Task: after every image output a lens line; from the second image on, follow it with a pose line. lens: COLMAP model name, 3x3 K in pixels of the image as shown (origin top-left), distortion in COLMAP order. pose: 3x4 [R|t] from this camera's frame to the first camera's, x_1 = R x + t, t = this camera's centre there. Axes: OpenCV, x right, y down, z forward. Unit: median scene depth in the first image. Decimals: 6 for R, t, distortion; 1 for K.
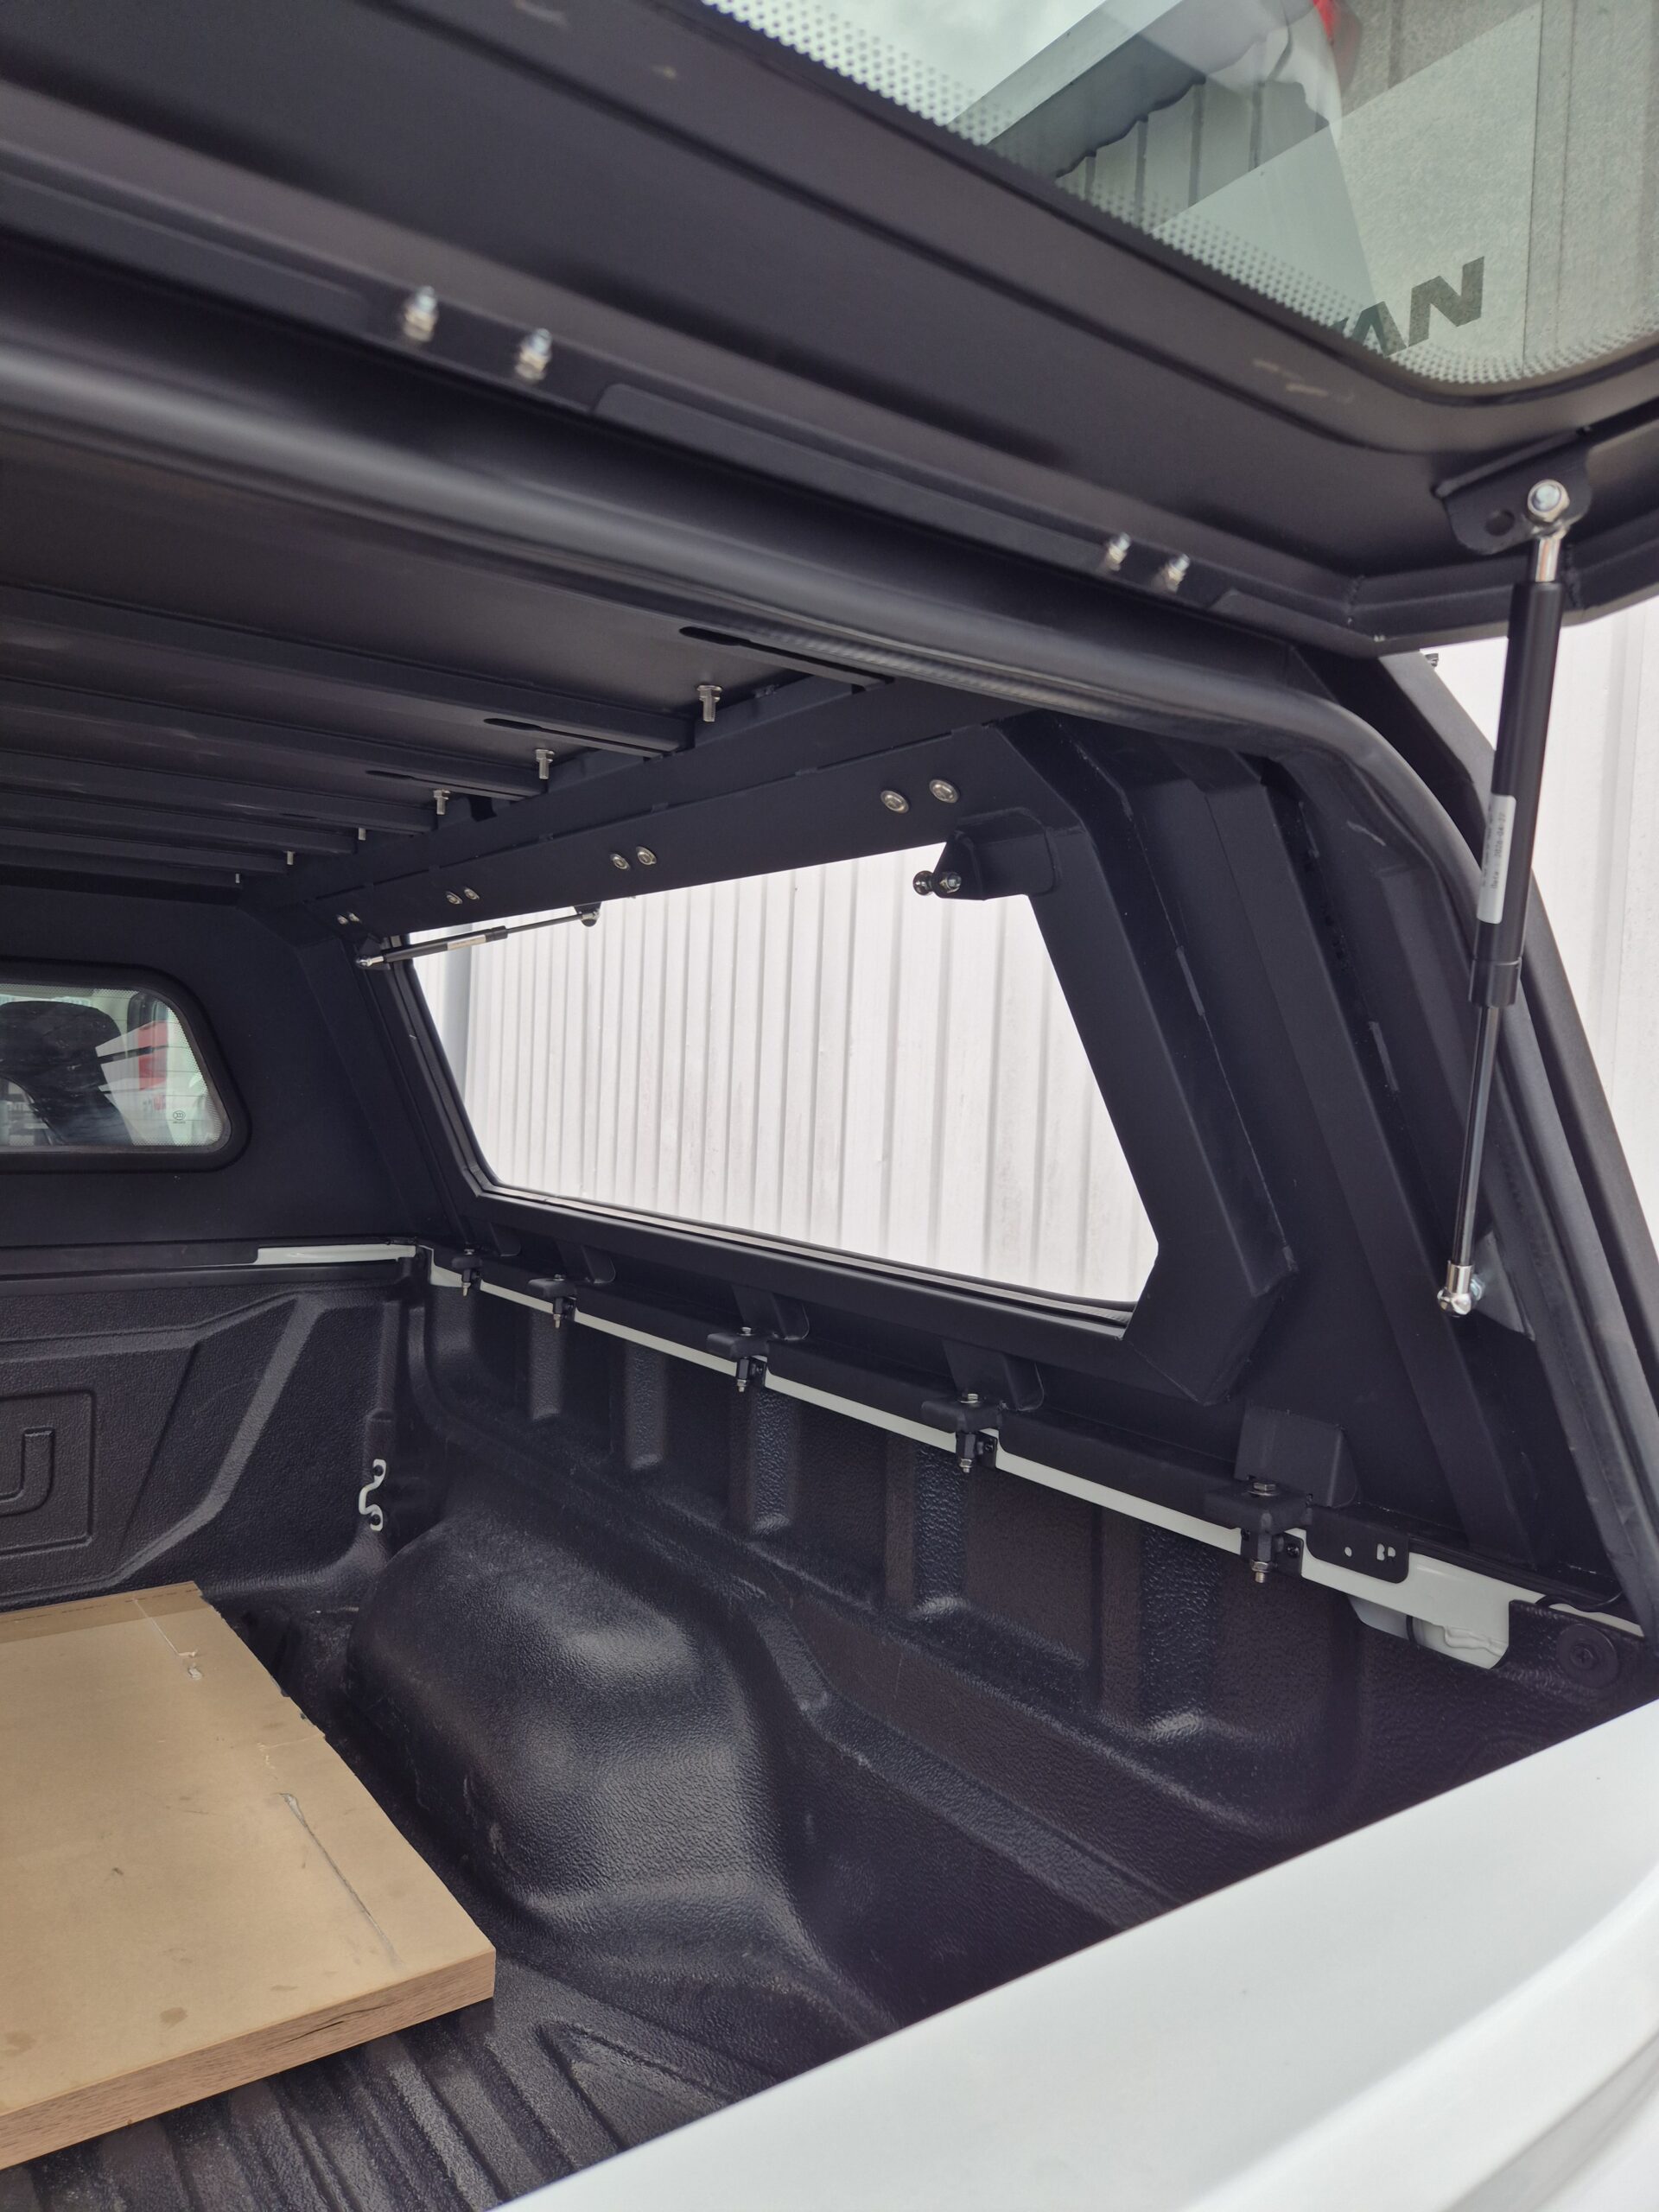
lens RADIAL K [[1477.5, 0, 818.5], [0, 1477.5, 1106.9], [0, 0, 1]] dist [0.064482, -0.055398]
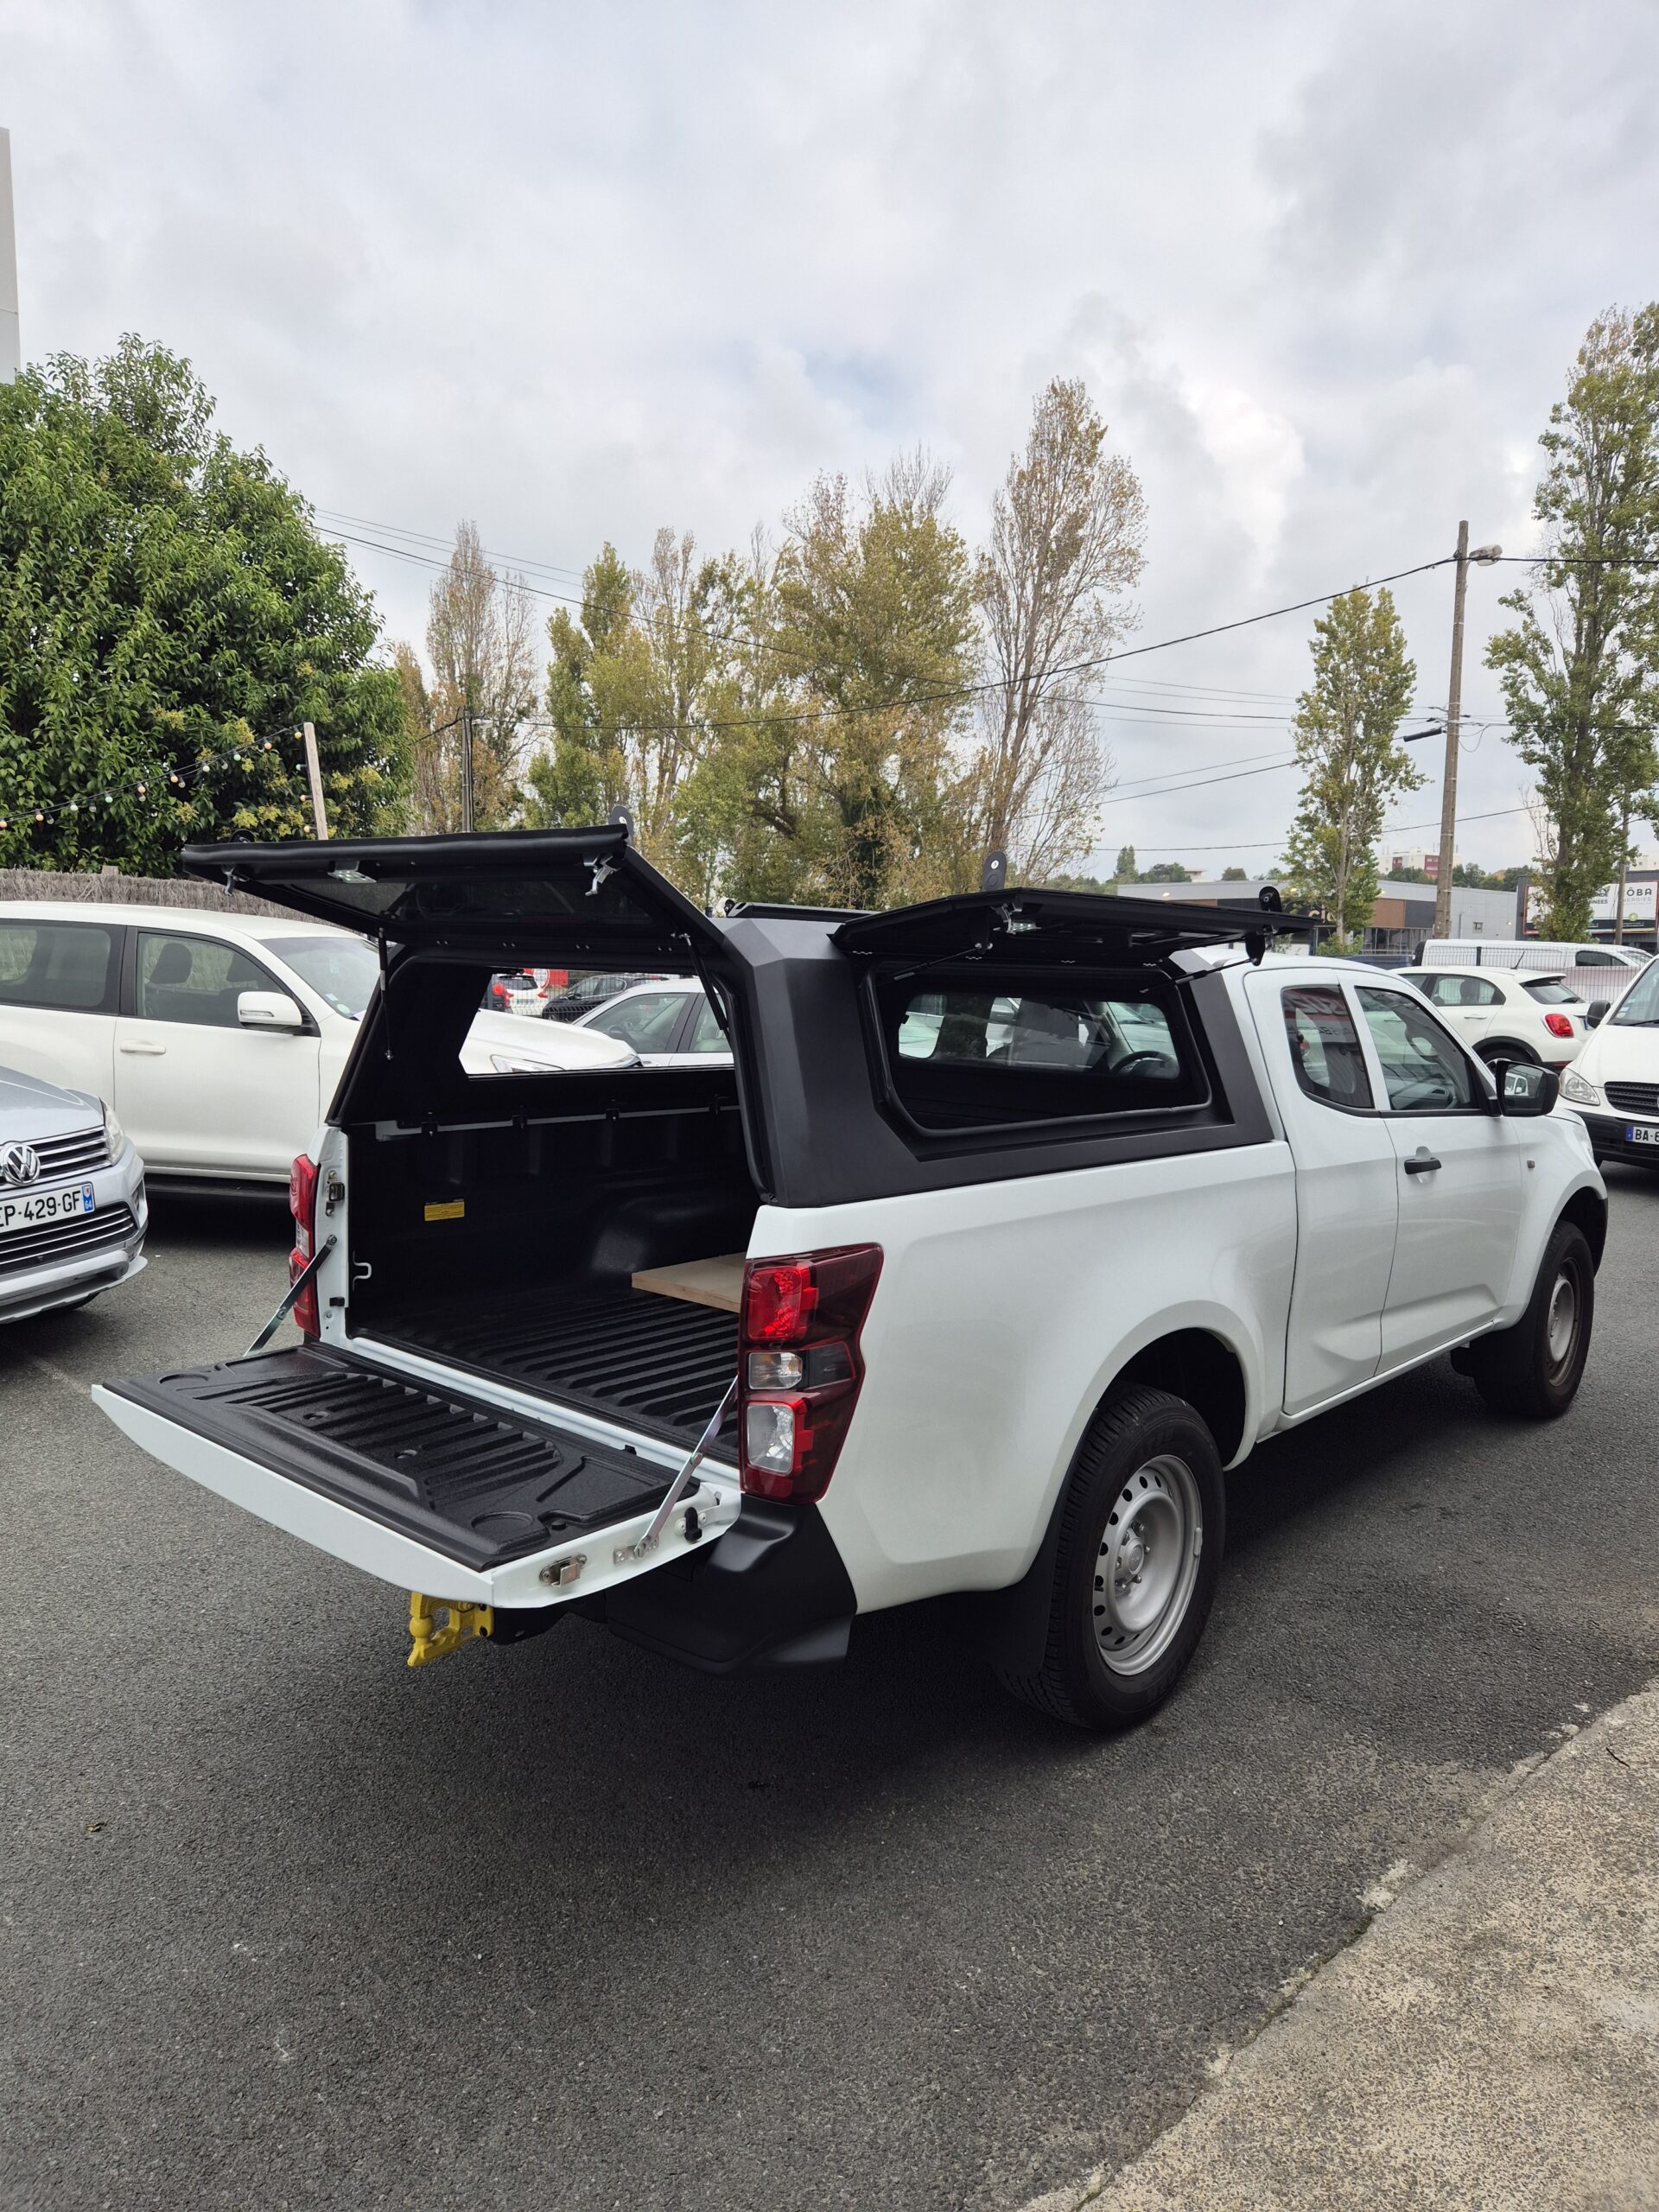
lens RADIAL K [[1477.5, 0, 823.6], [0, 1477.5, 1116.6], [0, 0, 1]] dist [0.064482, -0.055398]
pose [[0.219993, 0.070180, -0.972974, 2.010981], [-0.043189, 0.997132, 0.062157, -0.037877], [0.974545, 0.028347, 0.222393, 0.129076]]
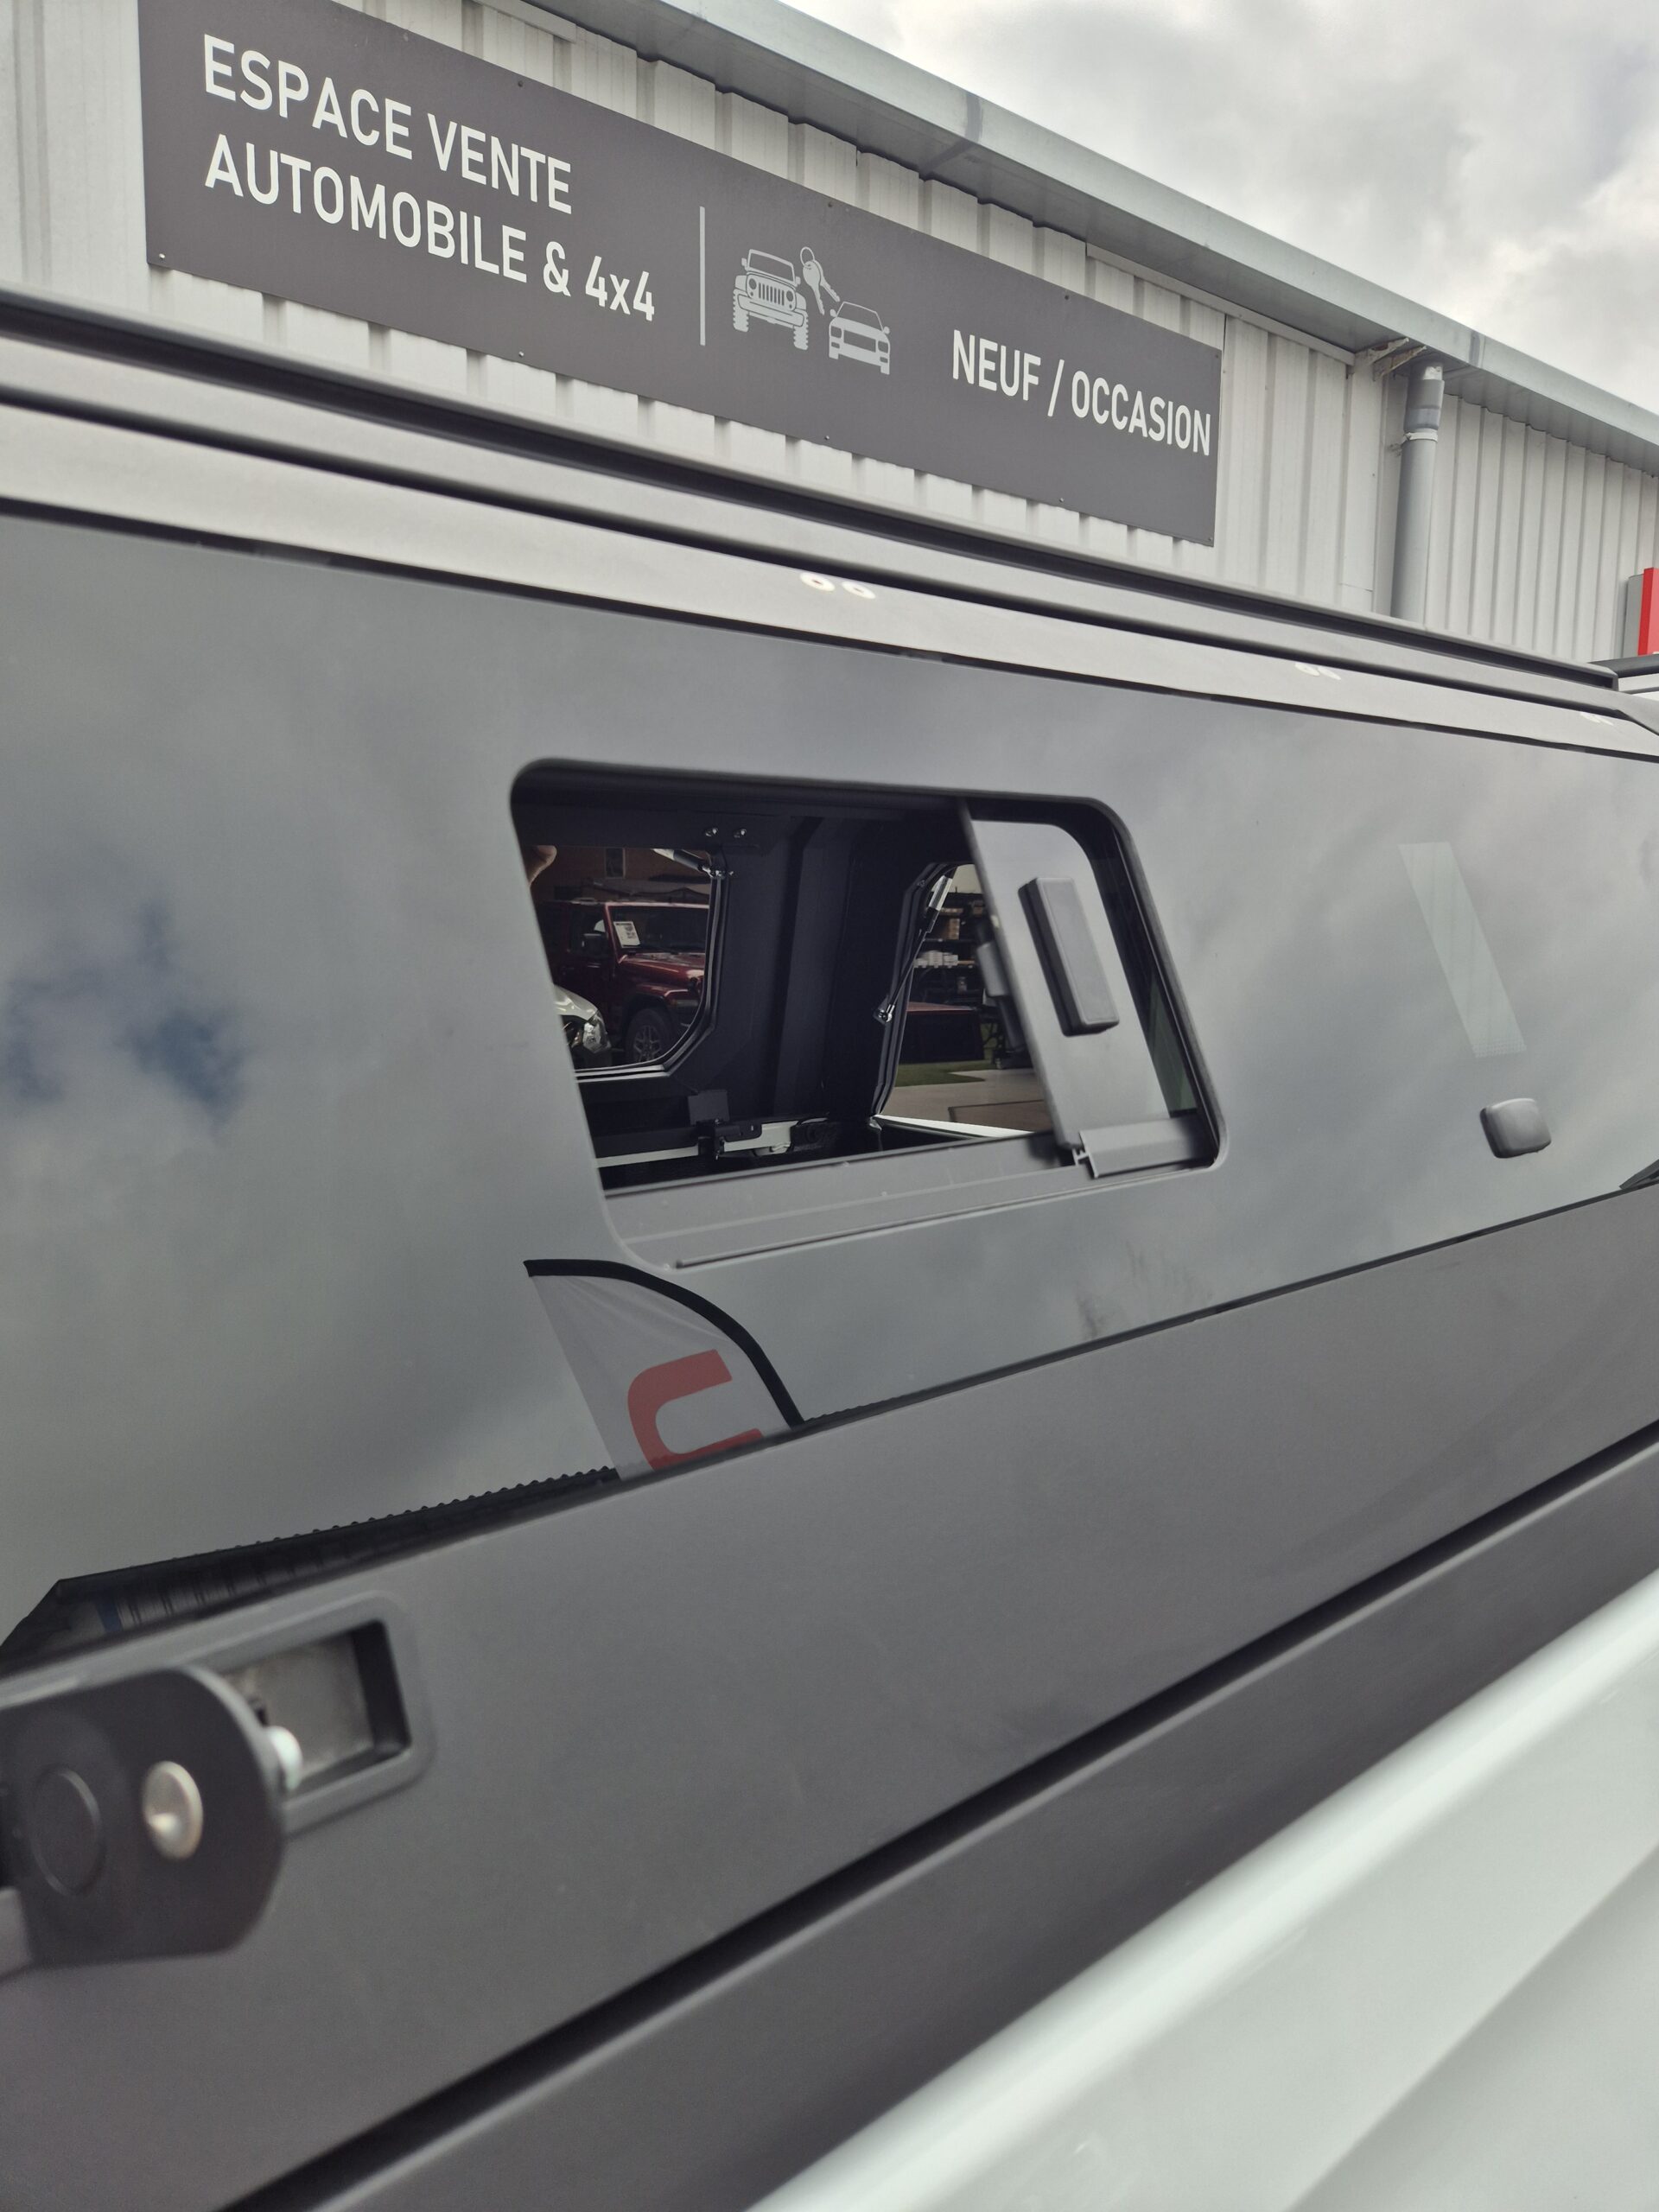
lens RADIAL K [[1477.5, 0, 834.9], [0, 1477.5, 1076.8], [0, 0, 1]] dist [0.064482, -0.055398]
pose [[-0.072430, -0.145020, 0.986774, -1.310086], [0.018507, 0.989007, 0.146707, -0.103178], [-0.997202, 0.028888, -0.068950, 0.613677]]
